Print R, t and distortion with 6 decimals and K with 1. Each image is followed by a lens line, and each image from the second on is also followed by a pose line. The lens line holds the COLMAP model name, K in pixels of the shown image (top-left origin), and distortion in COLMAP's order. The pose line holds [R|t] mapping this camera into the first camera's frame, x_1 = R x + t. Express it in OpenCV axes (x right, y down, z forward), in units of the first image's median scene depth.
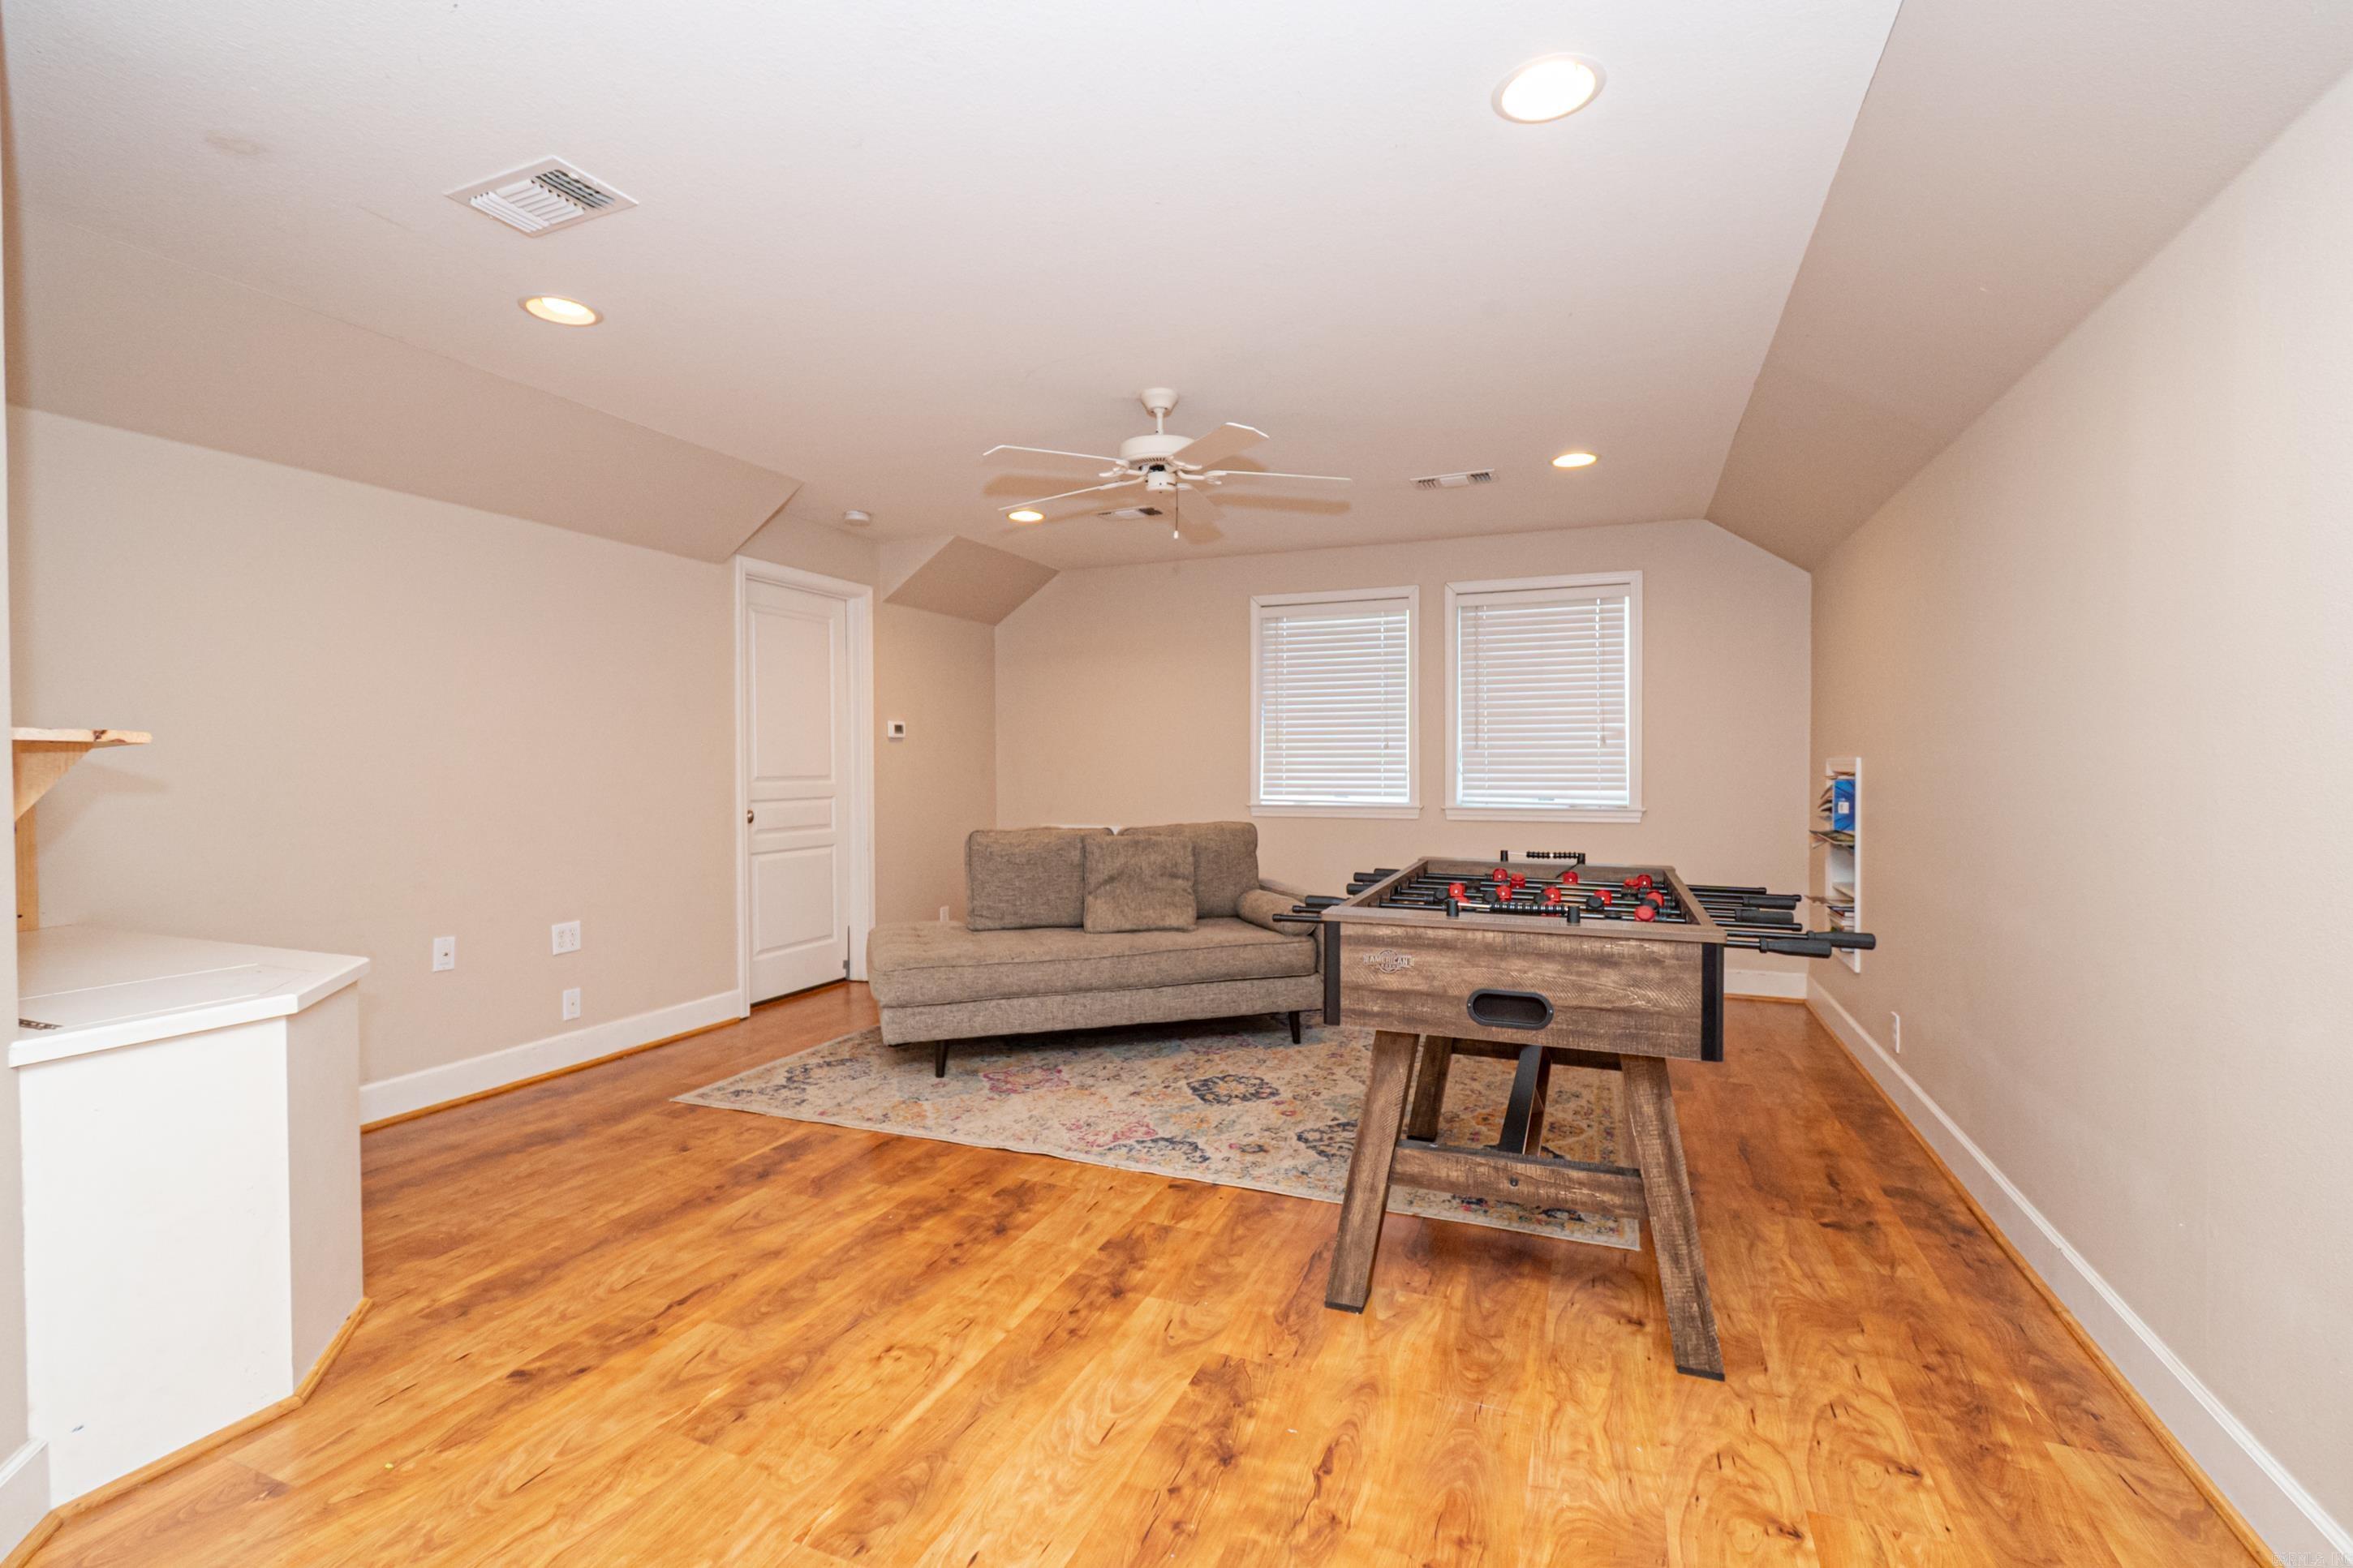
lens RADIAL K [[1046.4, 0, 1175.4], [0, 1046.4, 778.2], [0, 0, 1]] dist [-0.003240, -0.001041]
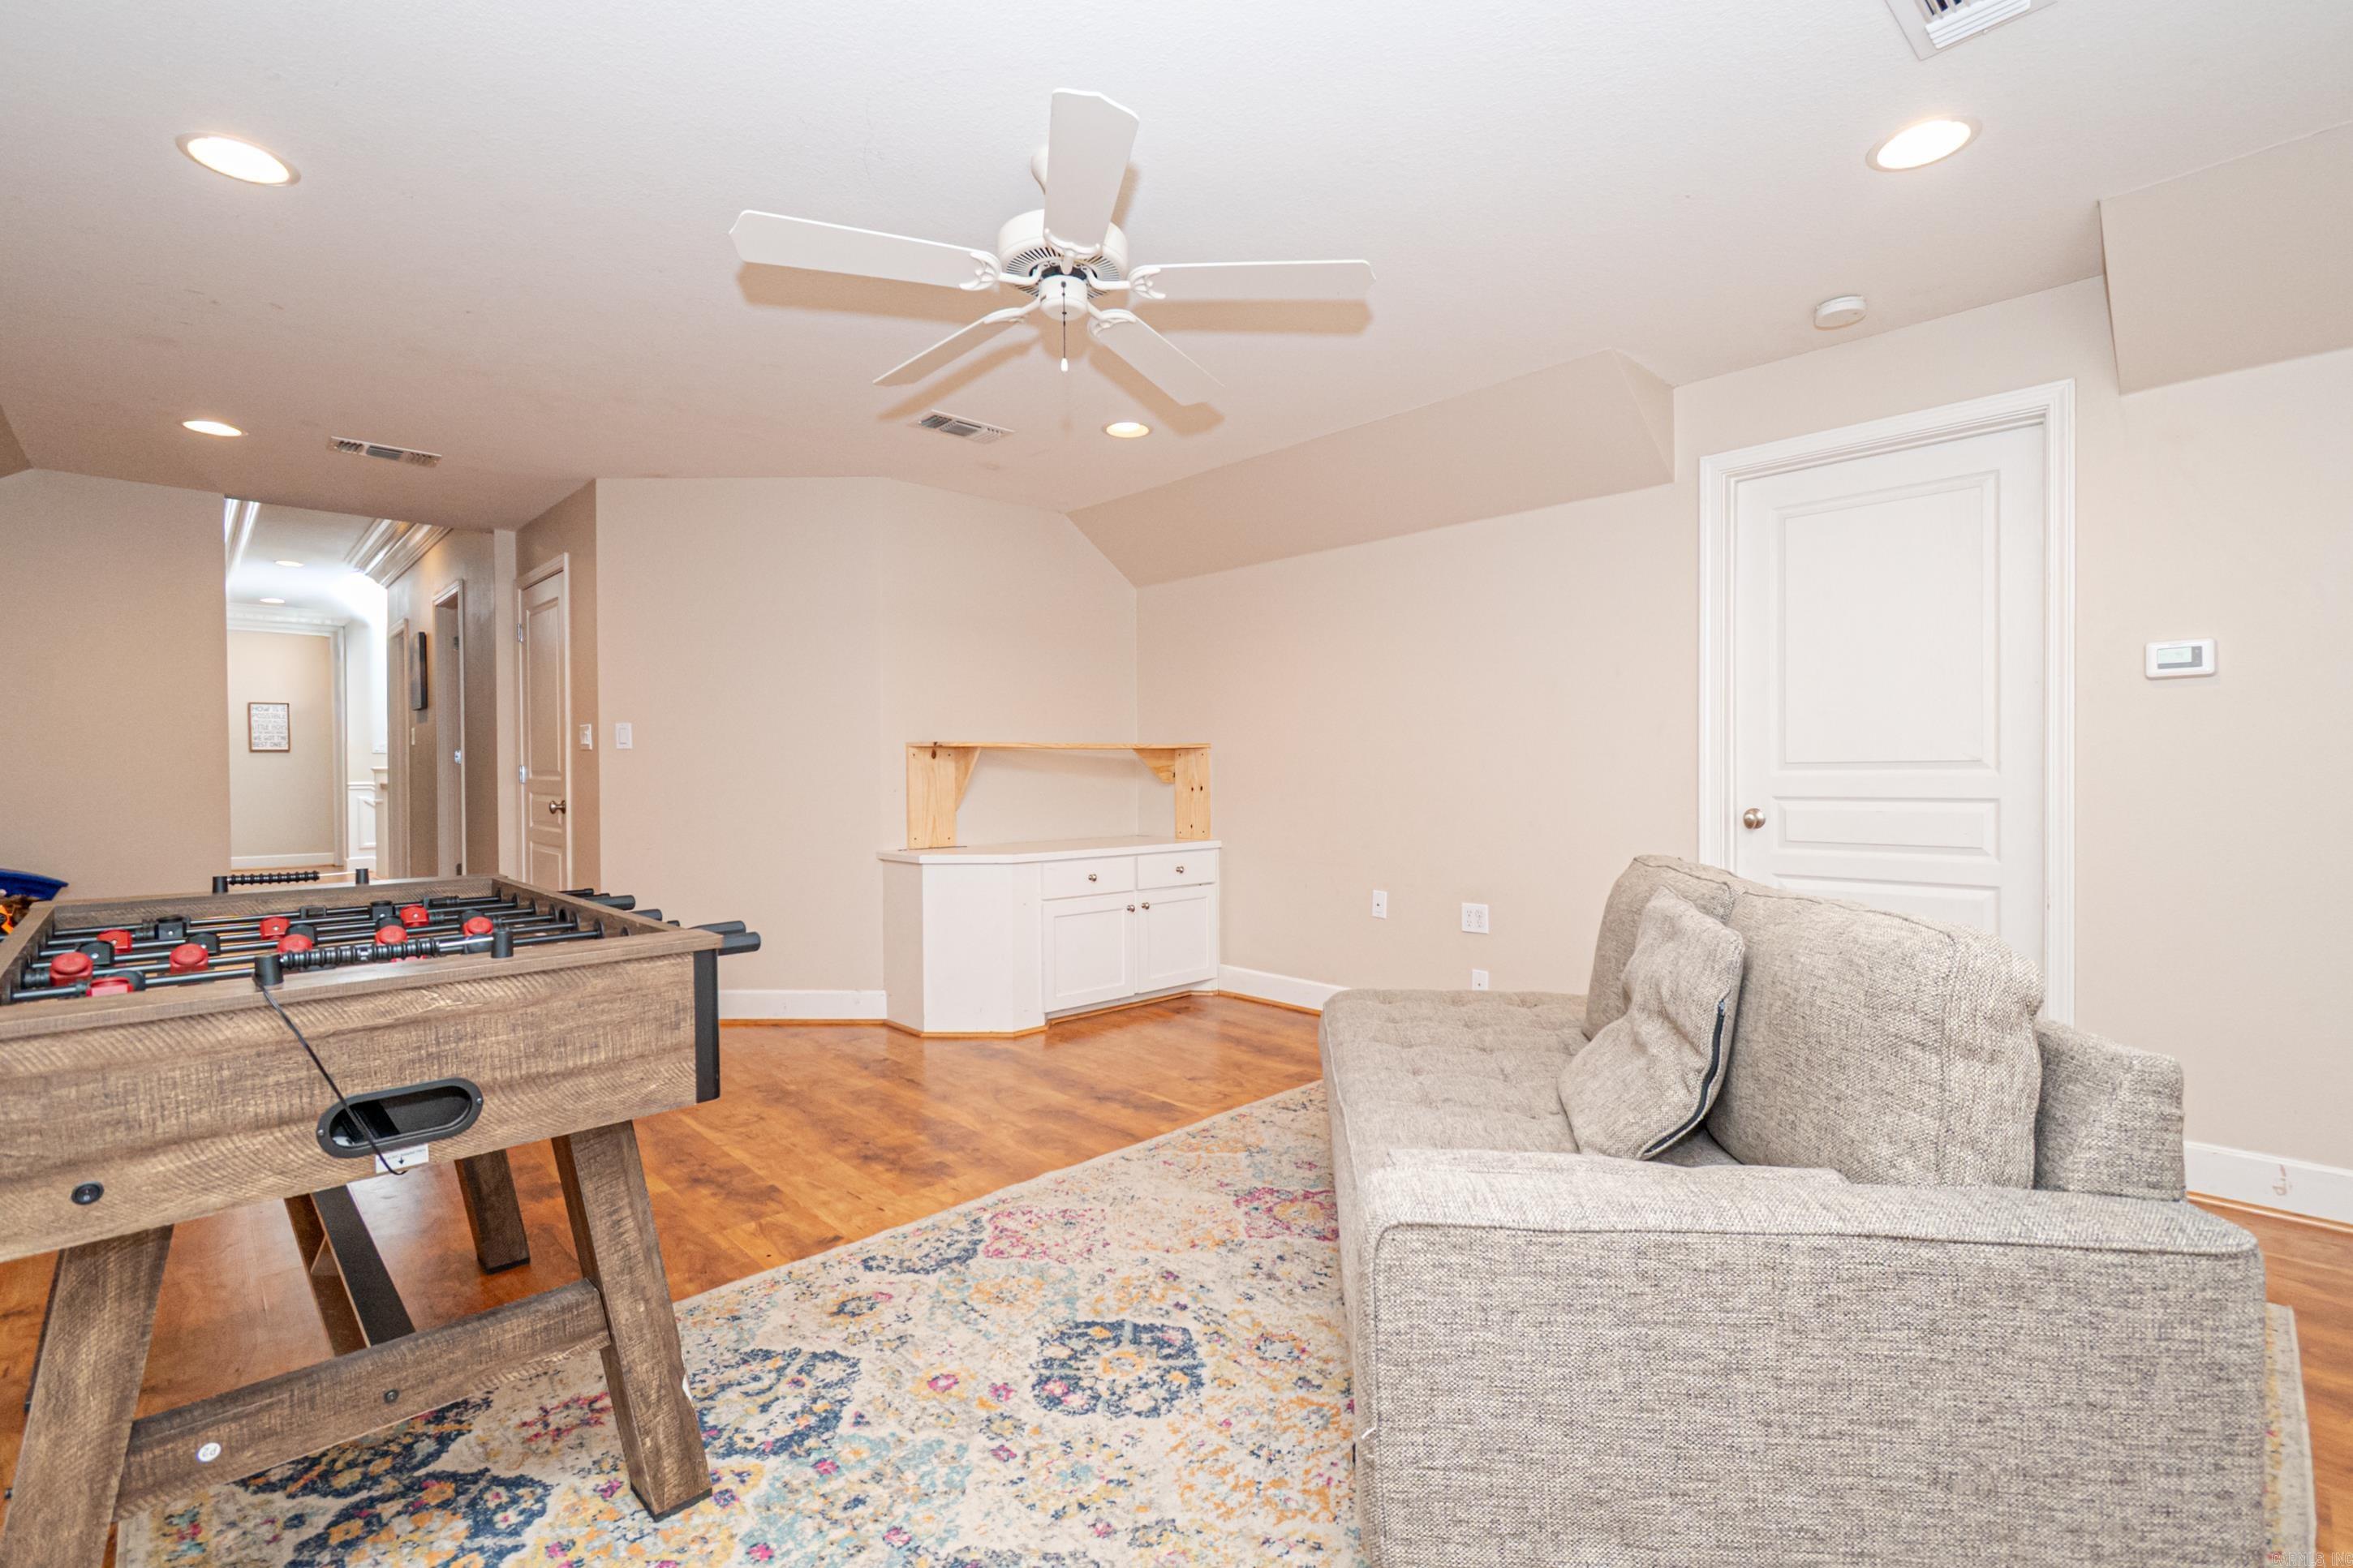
lens RADIAL K [[1046.4, 0, 1179.0], [0, 1046.4, 779.6], [0, 0, 1]] dist [-0.003240, -0.001041]
pose [[-0.402295, 0.010802, -0.915446, 0.578133], [-0.011592, 0.999790, 0.016892, 0.003283], [0.915437, 0.017408, -0.402086, 1.402783]]
